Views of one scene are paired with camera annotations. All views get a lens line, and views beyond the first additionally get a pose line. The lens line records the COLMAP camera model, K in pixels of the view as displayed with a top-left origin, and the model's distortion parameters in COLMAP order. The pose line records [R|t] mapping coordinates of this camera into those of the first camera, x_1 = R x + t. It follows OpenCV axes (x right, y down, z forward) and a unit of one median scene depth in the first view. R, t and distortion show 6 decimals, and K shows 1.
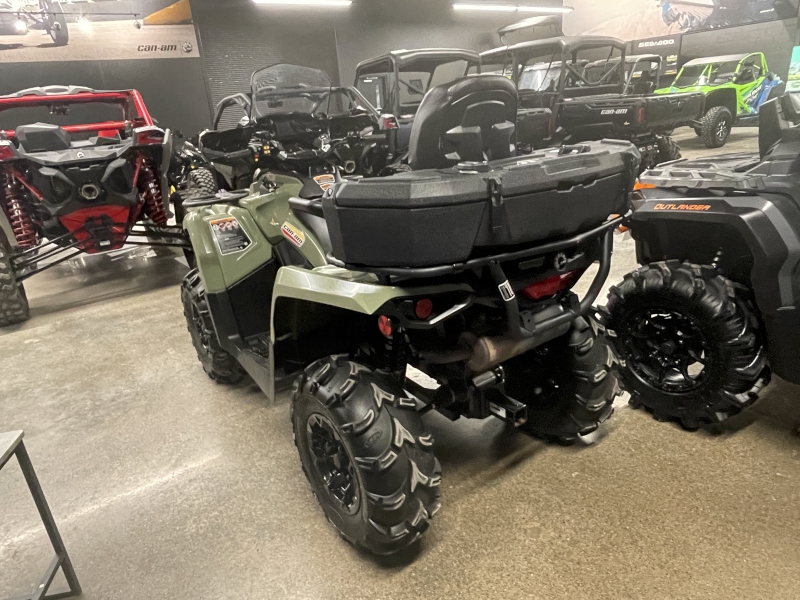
lens RADIAL K [[523.3, 0, 400.0], [0, 523.3, 300.0], [0, 0, 1]] dist [0.000627, -0.001668]
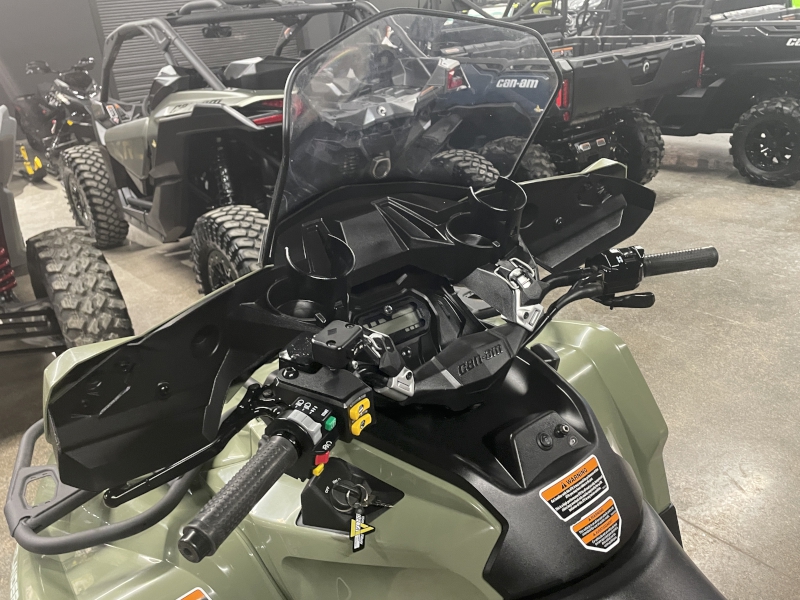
lens RADIAL K [[670.7, 0, 400.0], [0, 670.7, 300.0], [0, 0, 1]] dist [0.076275, -0.095585]
pose [[0.998088, -0.023764, 0.057056, -0.296233], [0.020411, 0.998070, 0.058655, -0.411796], [-0.058340, -0.057379, 0.996646, 0.834022]]
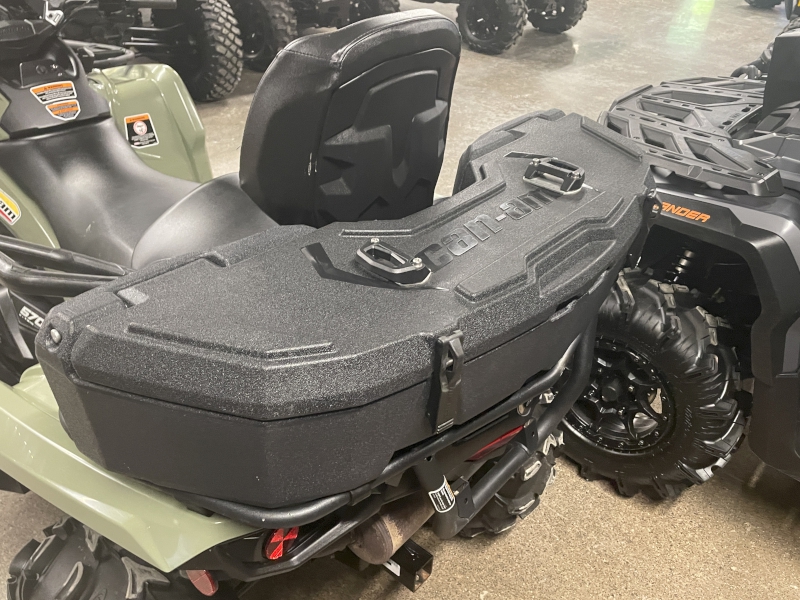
lens RADIAL K [[670.7, 0, 400.0], [0, 670.7, 300.0], [0, 0, 1]] dist [0.076275, -0.095585]
pose [[0.958501, -0.022851, 0.284173, -0.016123], [-0.043360, 0.973501, 0.224532, -0.236695], [-0.281773, -0.227536, 0.932111, 0.282416]]
